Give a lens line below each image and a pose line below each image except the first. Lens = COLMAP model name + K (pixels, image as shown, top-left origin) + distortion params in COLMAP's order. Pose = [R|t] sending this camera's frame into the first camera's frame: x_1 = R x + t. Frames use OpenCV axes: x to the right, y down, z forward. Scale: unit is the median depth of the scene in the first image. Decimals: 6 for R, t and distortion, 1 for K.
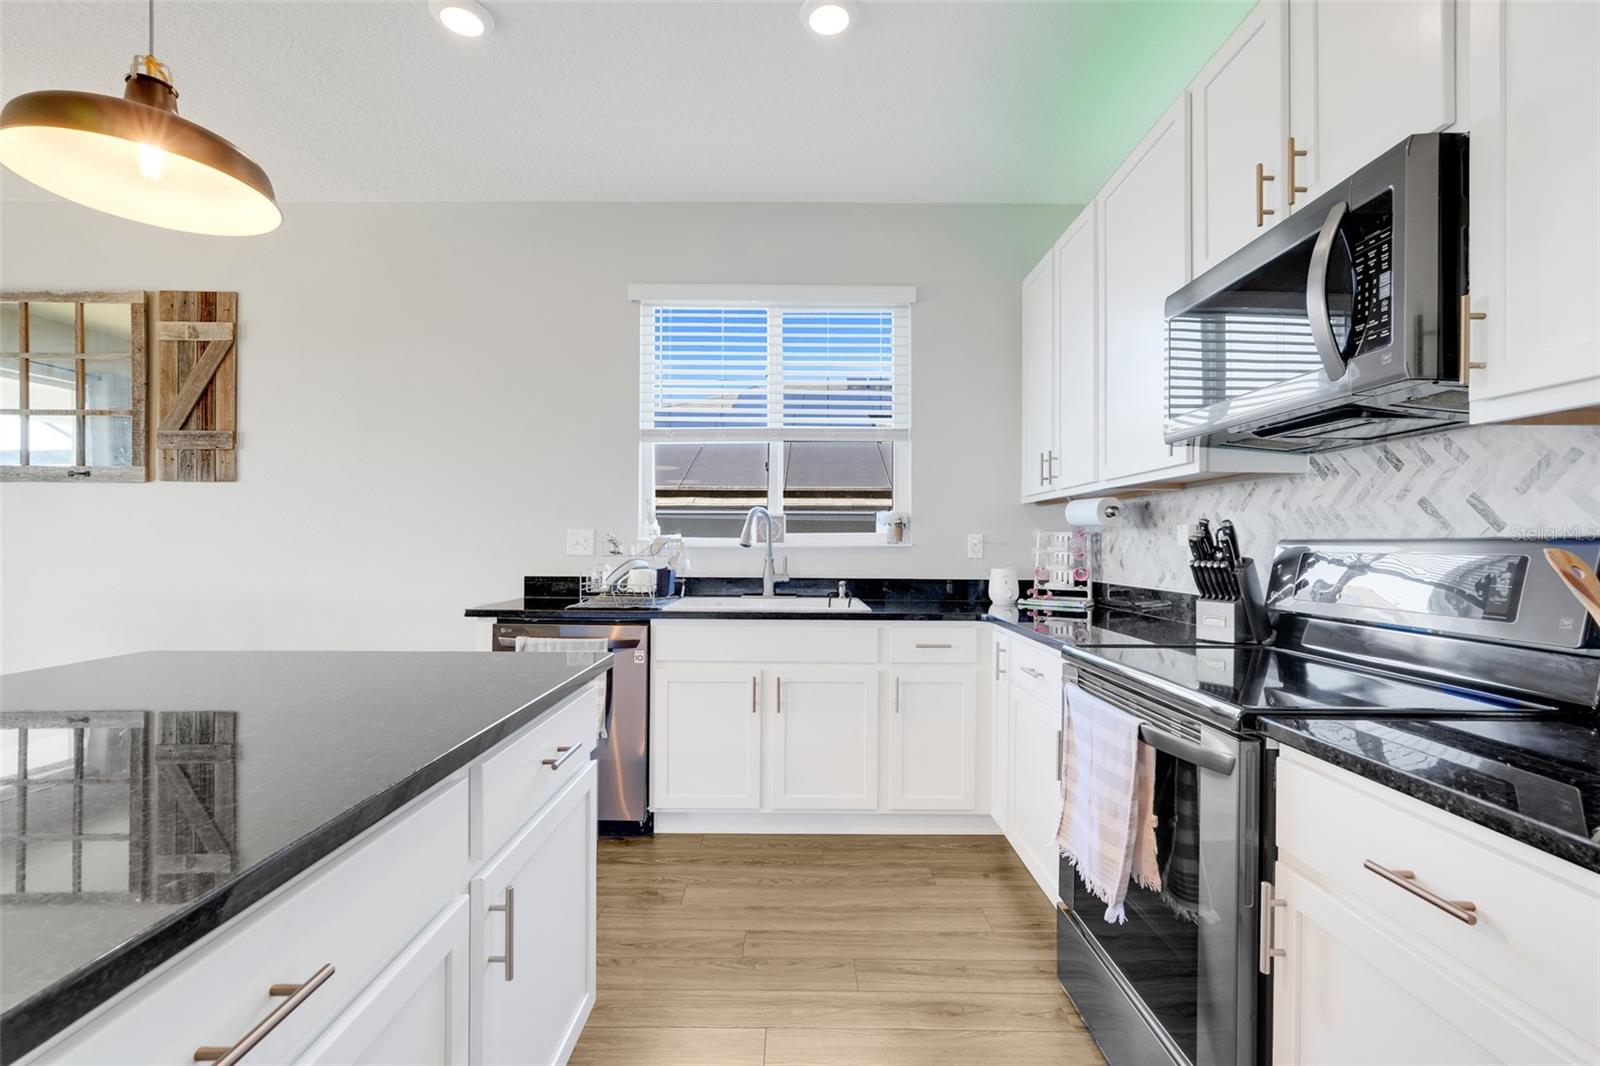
lens RADIAL K [[708.0, 0, 795.6], [0, 708.0, 542.4], [0, 0, 1]] dist [-0.014967, 0.006051]
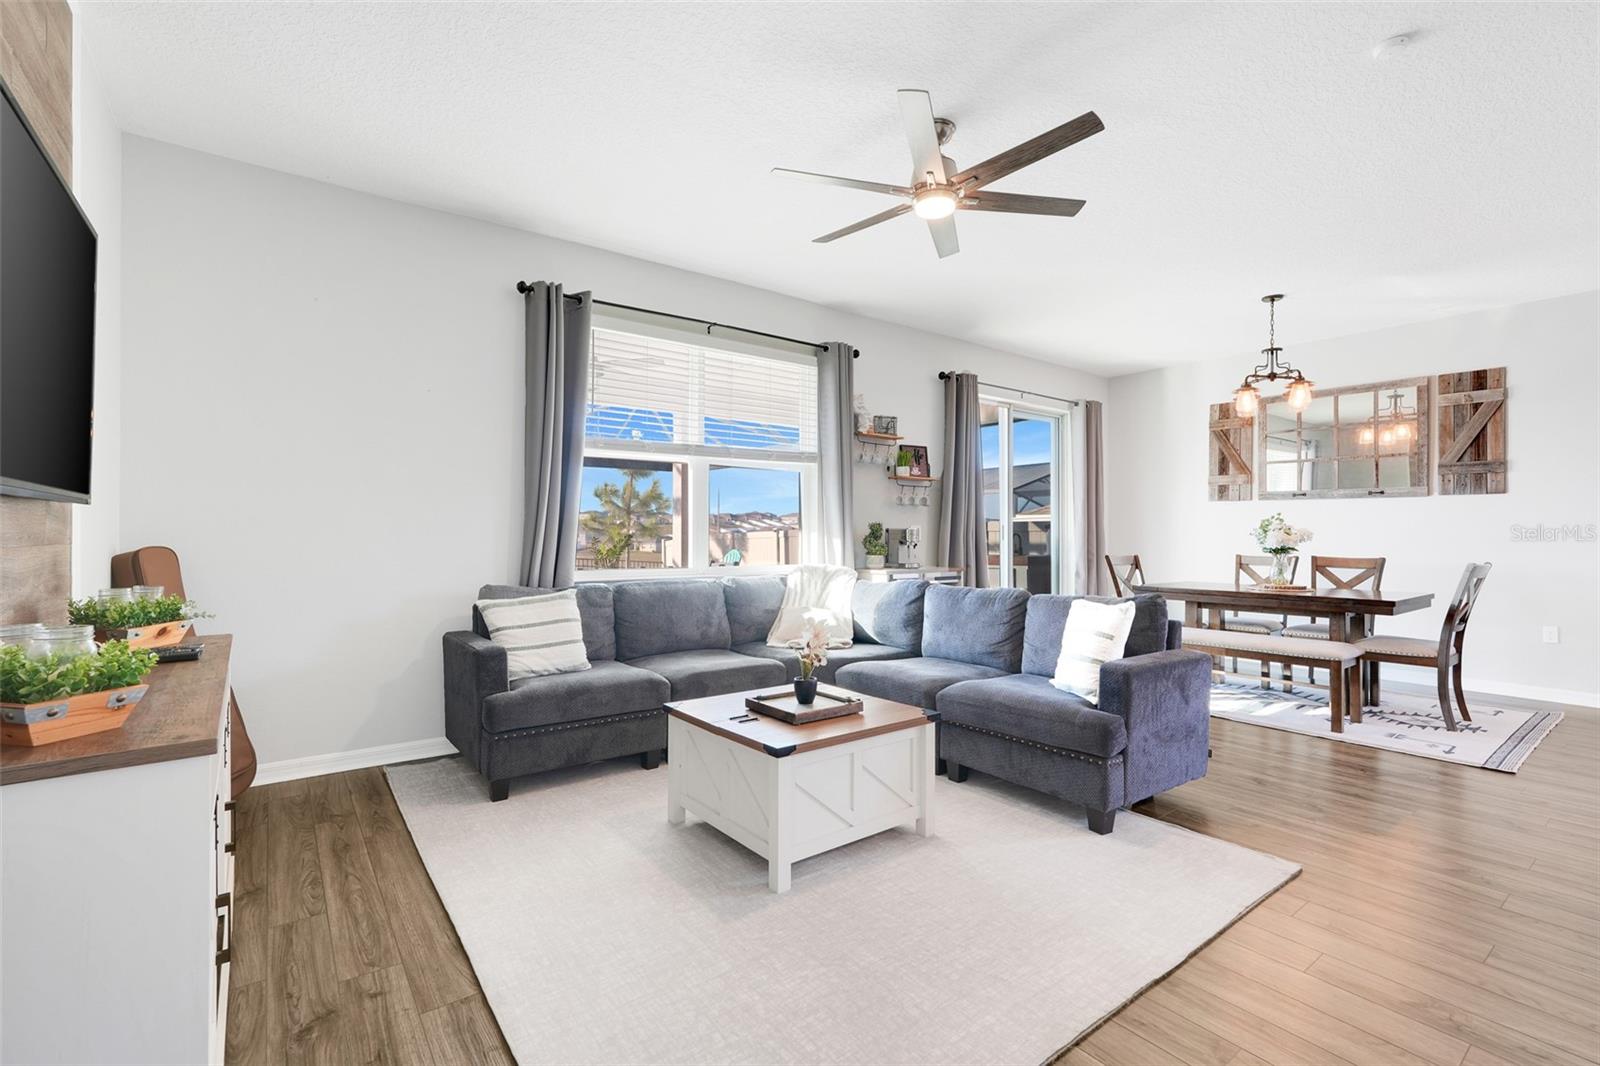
lens RADIAL K [[708.0, 0, 802.6], [0, 708.0, 529.6], [0, 0, 1]] dist [-0.014967, 0.006051]
pose [[0.606659, -0.000401, -0.794962, -0.530456], [-0.005651, 0.999972, -0.004817, 0.006281], [0.794942, 0.007414, 0.606640, -1.134983]]
